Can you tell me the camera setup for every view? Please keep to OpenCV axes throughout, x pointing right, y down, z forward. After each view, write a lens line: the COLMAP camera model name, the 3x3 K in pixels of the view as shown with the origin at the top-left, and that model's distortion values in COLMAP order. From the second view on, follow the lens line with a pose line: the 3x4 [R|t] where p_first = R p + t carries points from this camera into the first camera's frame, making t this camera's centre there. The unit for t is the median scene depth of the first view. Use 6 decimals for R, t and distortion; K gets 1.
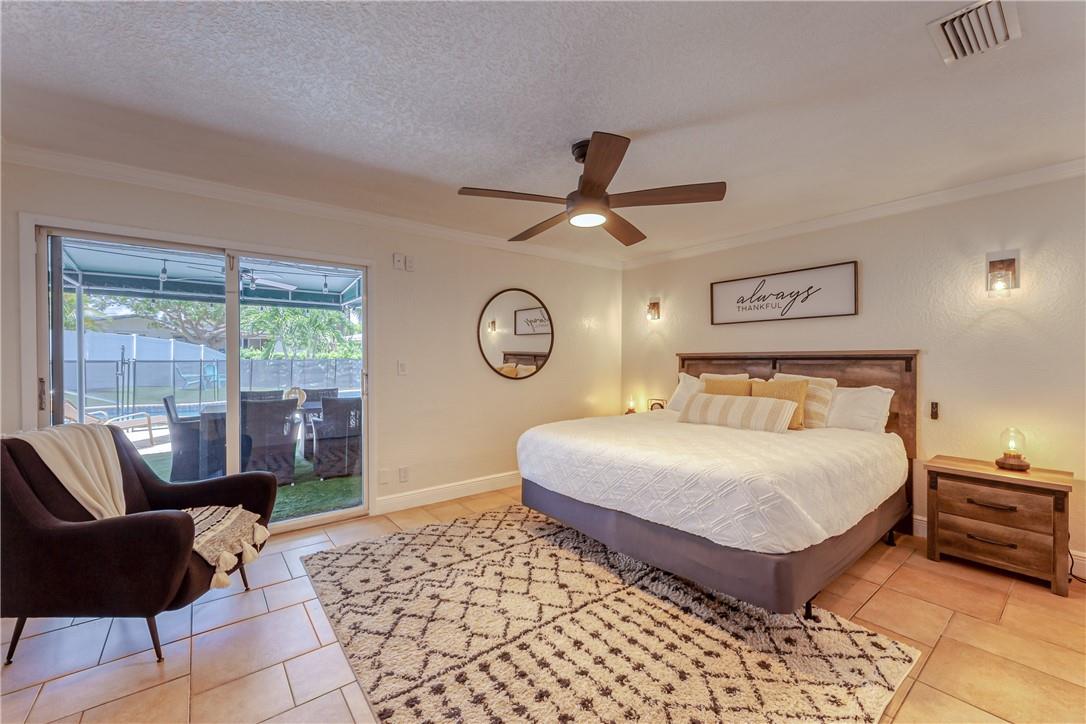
lens RADIAL K [[441.1, 0, 543.0], [0, 441.1, 362.0], [0, 0, 1]] dist [0.007232, -0.000218]
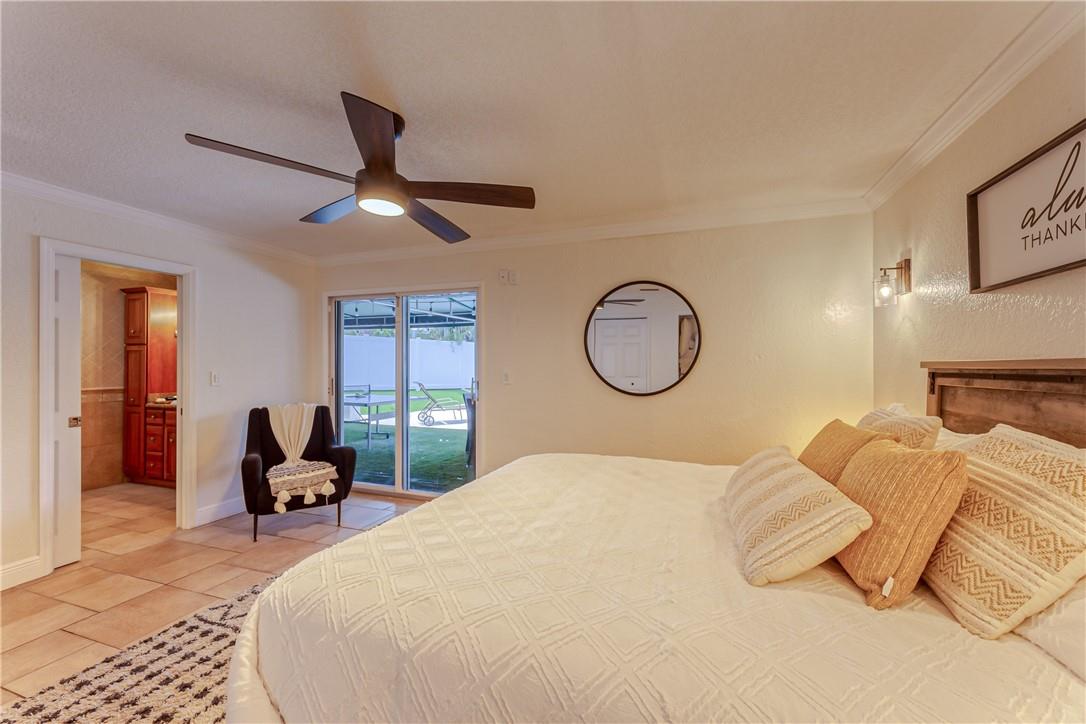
lens RADIAL K [[441.1, 0, 543.0], [0, 441.1, 362.0], [0, 0, 1]] dist [0.007232, -0.000218]
pose [[0.530547, -0.002619, -0.847652, 0.750440], [-0.007869, 0.999937, -0.008015, -0.019038], [0.847619, 0.010922, 0.530493, 0.628534]]
